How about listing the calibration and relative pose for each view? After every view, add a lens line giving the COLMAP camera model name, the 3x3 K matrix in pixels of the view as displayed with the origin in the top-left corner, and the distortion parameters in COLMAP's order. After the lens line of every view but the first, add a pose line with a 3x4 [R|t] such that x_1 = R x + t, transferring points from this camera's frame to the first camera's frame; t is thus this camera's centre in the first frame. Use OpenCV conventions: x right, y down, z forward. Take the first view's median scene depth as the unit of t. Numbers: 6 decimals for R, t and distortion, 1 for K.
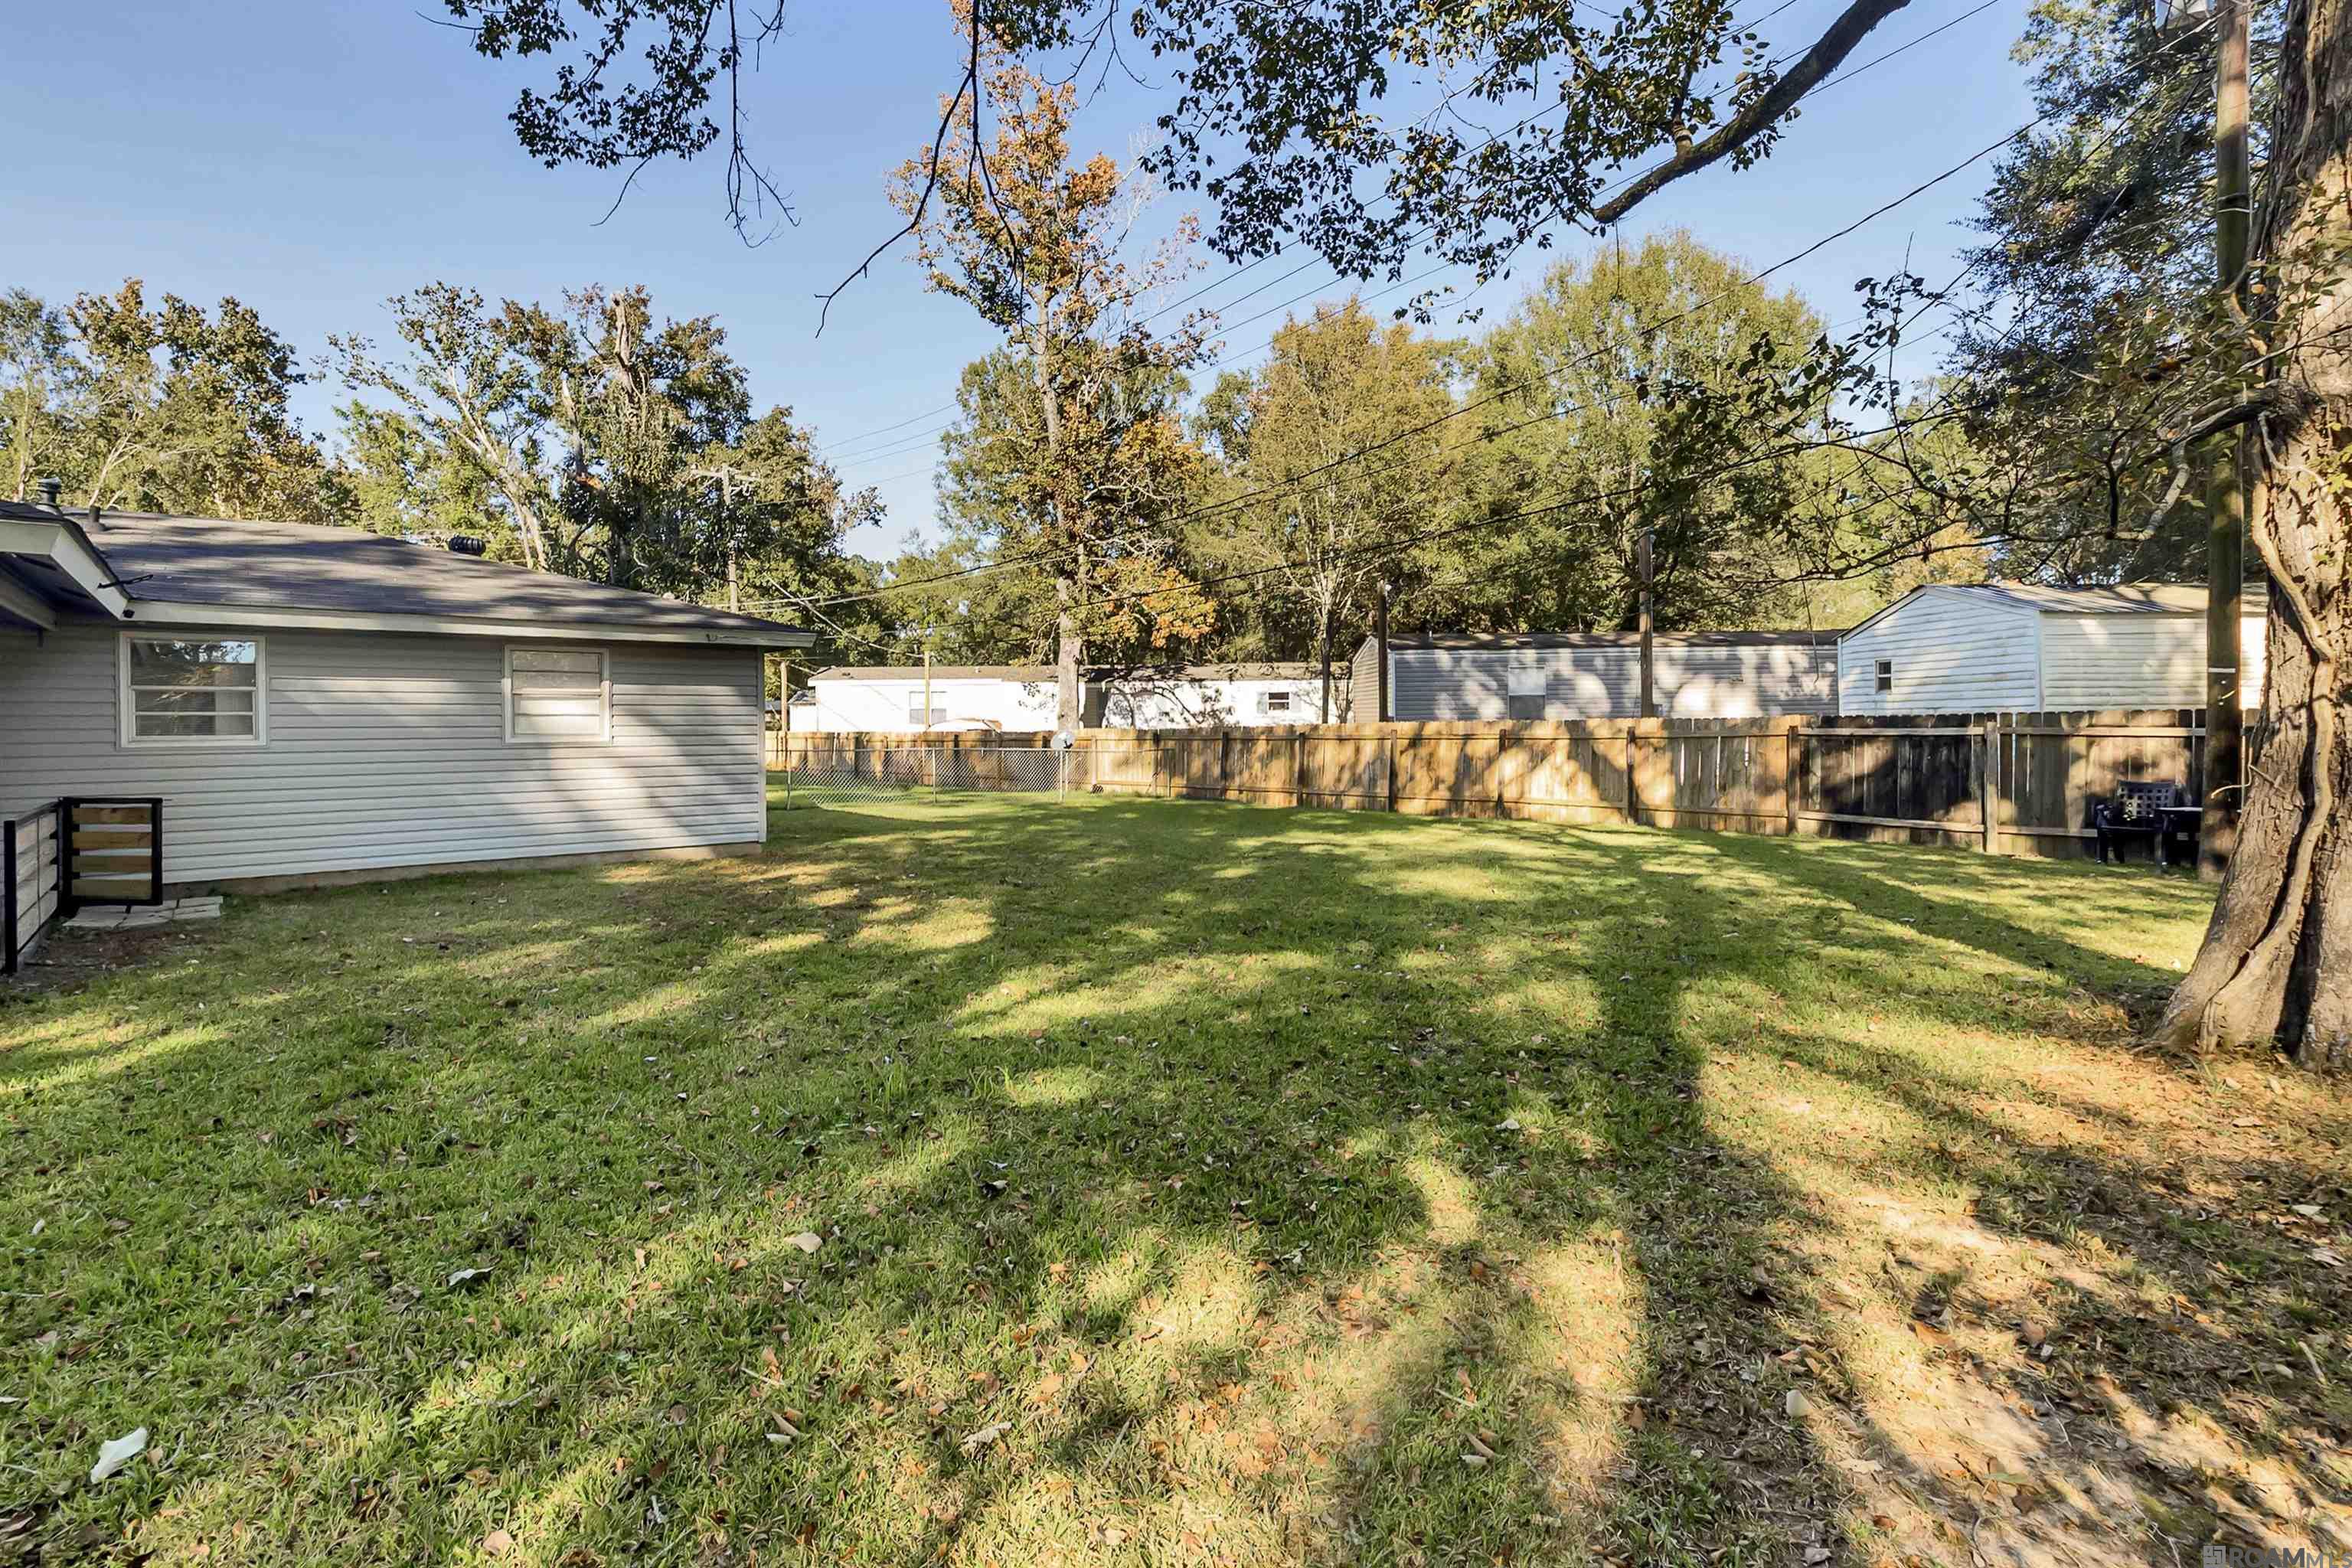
lens RADIAL K [[1070.9, 0, 1150.5], [0, 1070.9, 786.8], [0, 0, 1]] dist [-0.002424, -0.000278]
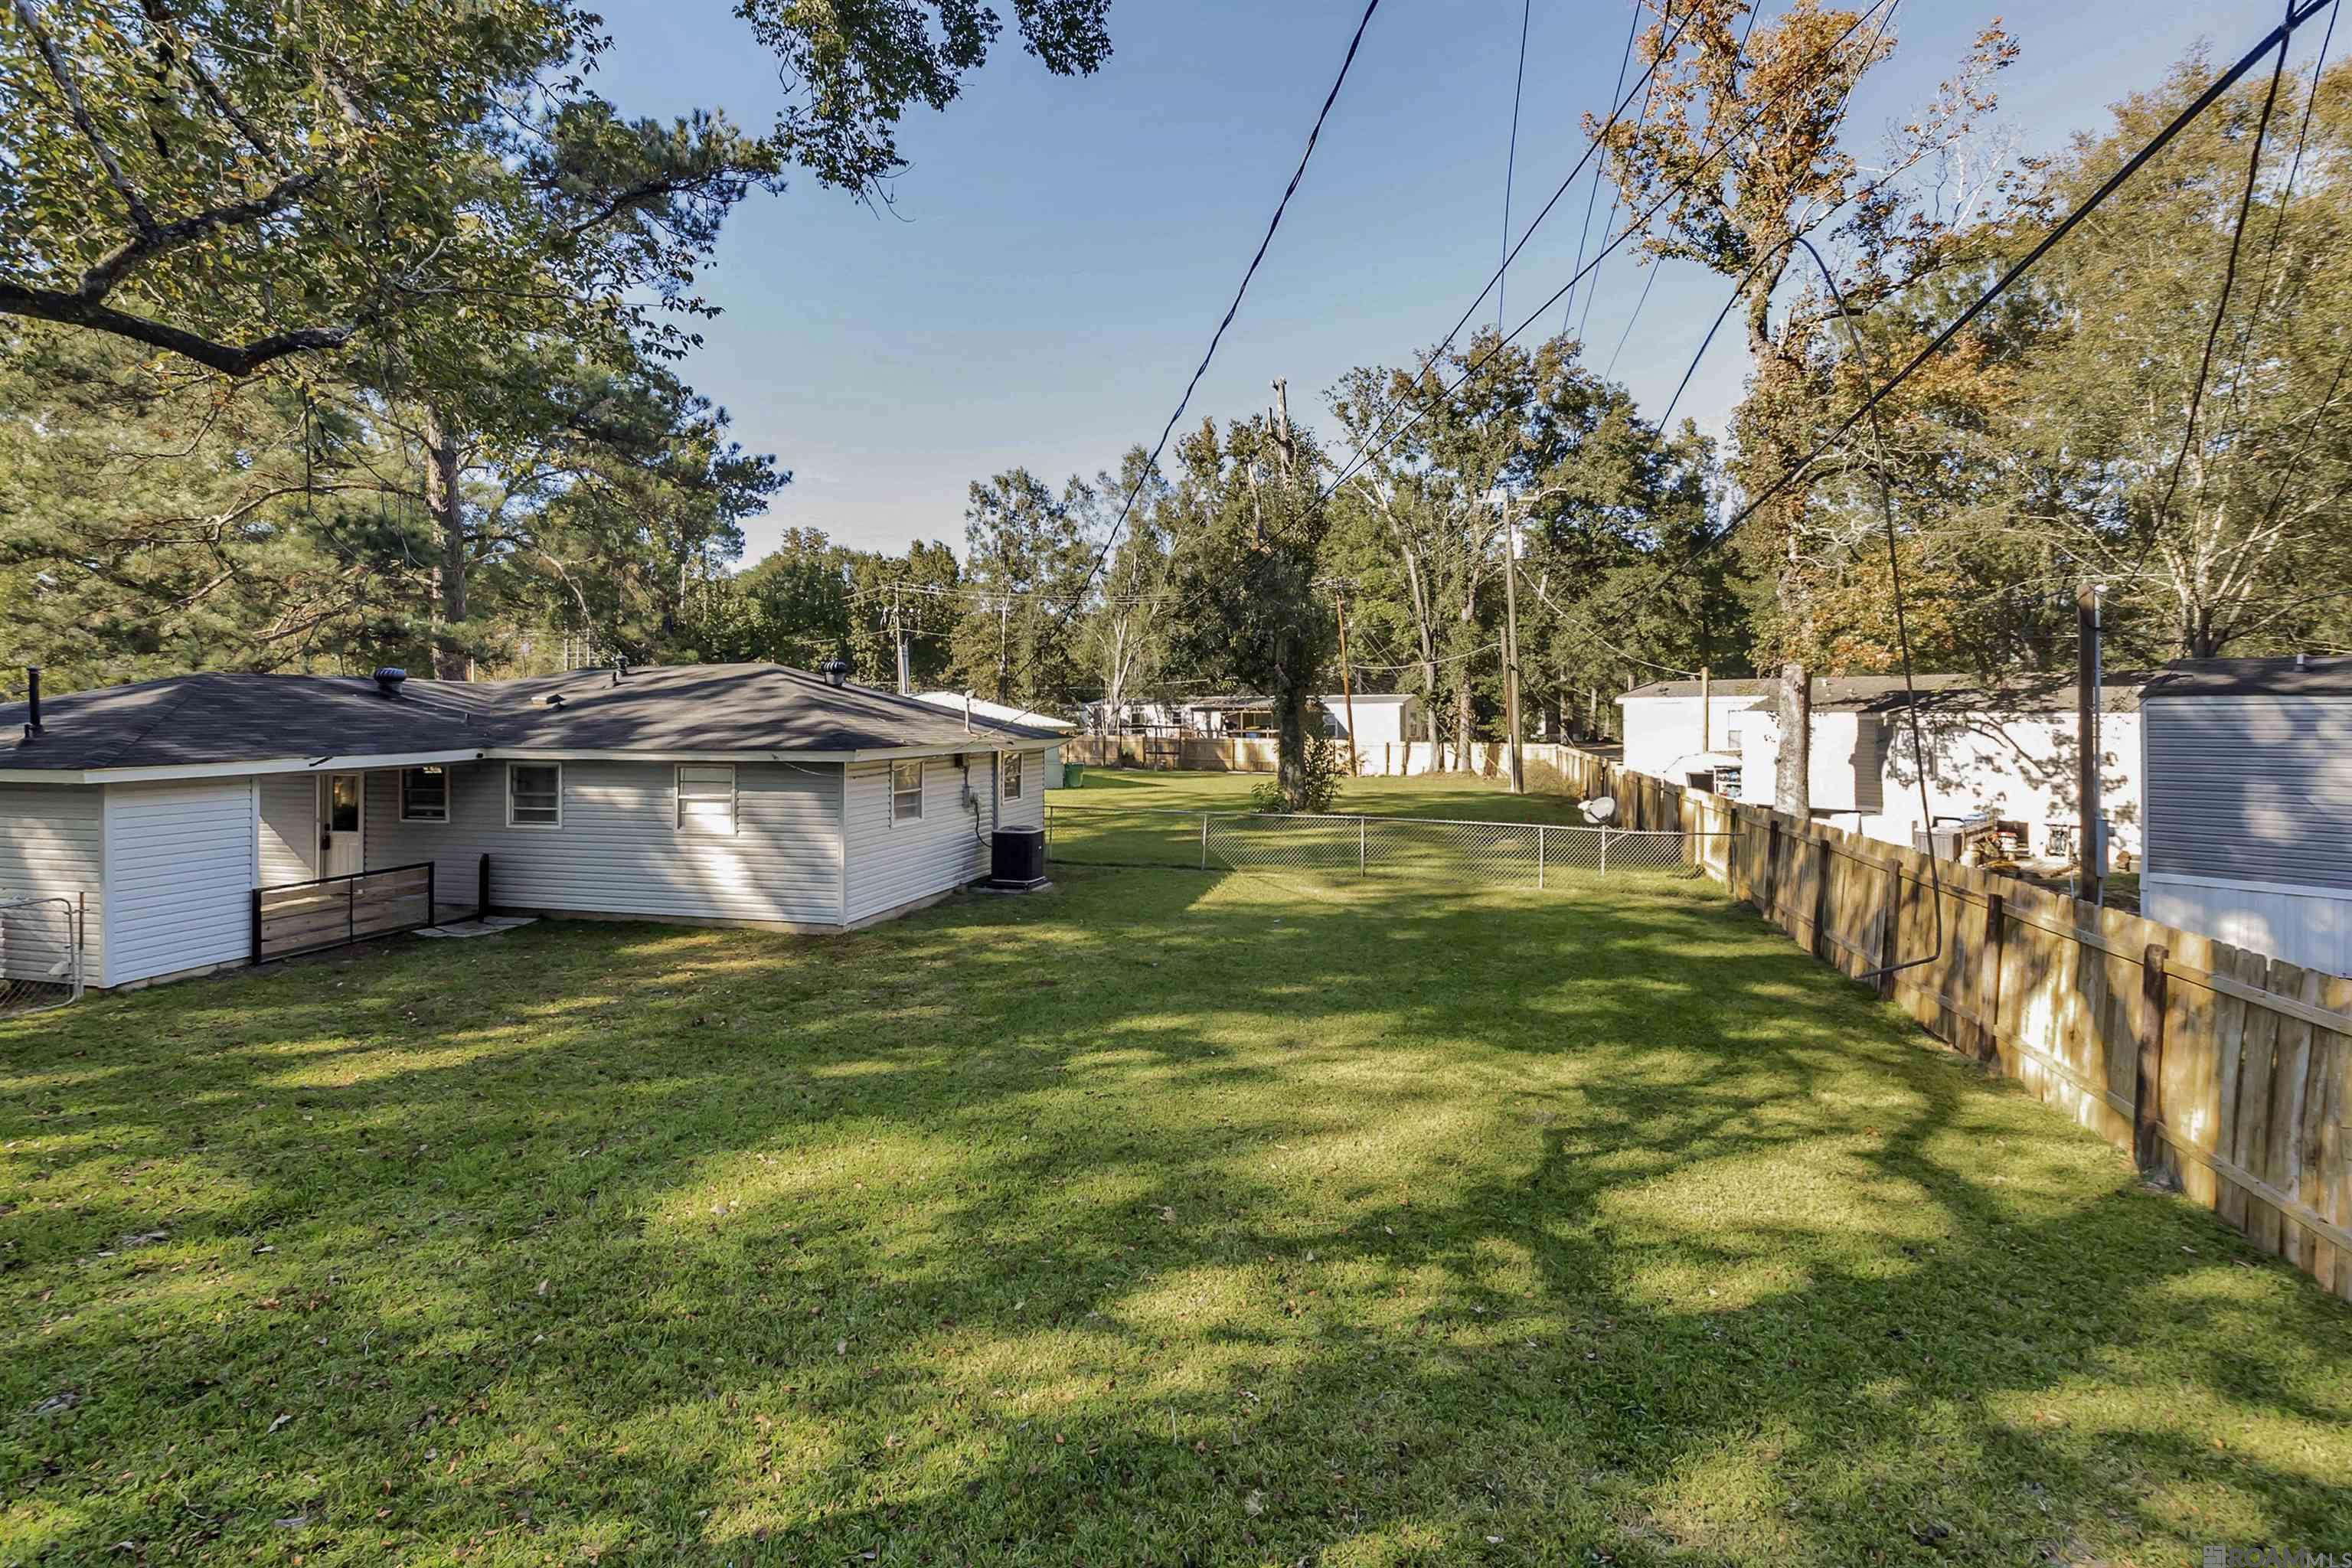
lens RADIAL K [[1081.6, 0, 1177.0], [0, 1081.6, 712.2], [0, 0, 1]] dist [-0.000826, -0.000097]
pose [[0.593172, 0.006697, -0.805048, 0.414395], [-0.050643, 0.998295, -0.029009, -0.084141], [0.803481, 0.057978, 0.592500, 0.297191]]
